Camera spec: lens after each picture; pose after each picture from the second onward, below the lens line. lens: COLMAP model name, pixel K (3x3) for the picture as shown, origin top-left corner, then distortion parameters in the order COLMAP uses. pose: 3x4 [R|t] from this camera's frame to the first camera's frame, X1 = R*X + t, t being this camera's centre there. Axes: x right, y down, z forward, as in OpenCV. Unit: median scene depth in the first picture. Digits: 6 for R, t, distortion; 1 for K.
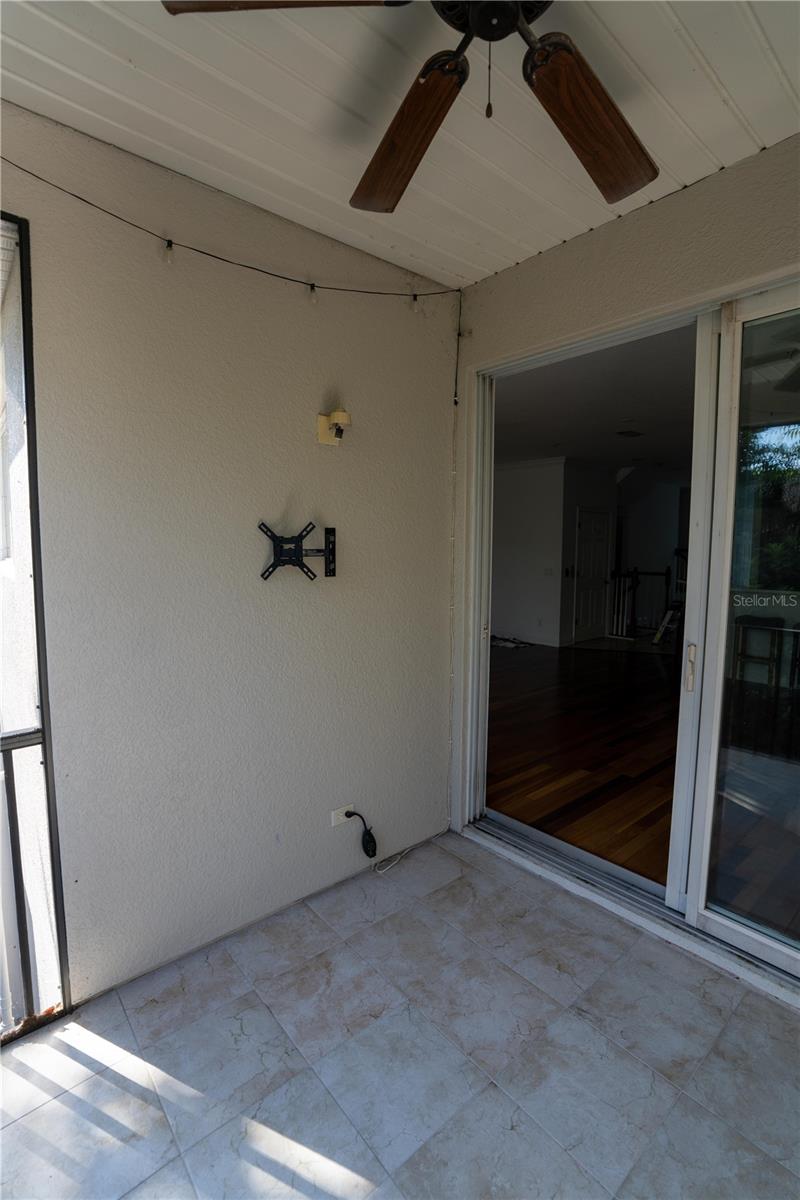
lens RADIAL K [[555.6, 0, 400.0], [0, 555.6, 600.0], [0, 0, 1]] dist [-0.064553, 0.020202]
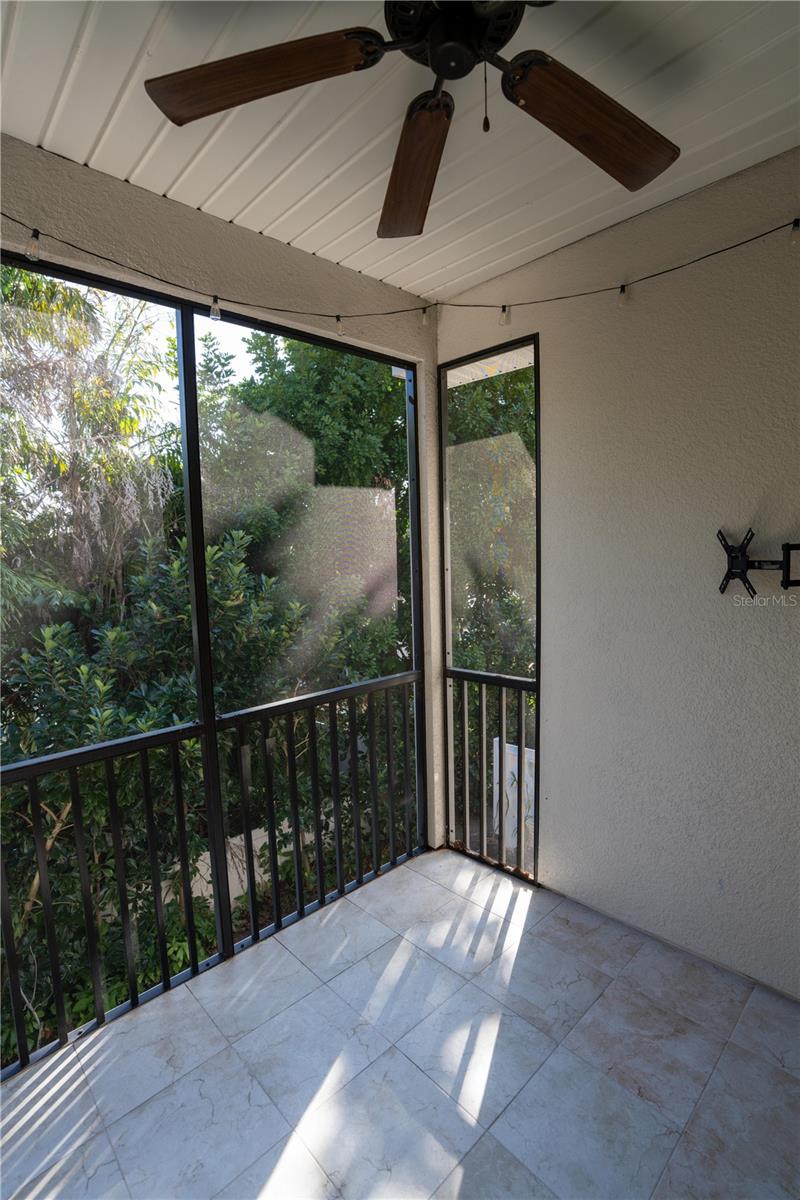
lens RADIAL K [[555.6, 0, 400.0], [0, 555.6, 600.0], [0, 0, 1]] dist [-0.064553, 0.020202]
pose [[0.051725, 0.093164, -0.994306, 0.673987], [-0.071164, 0.993452, 0.089382, -0.074241], [0.996123, 0.066135, 0.058016, 0.469422]]
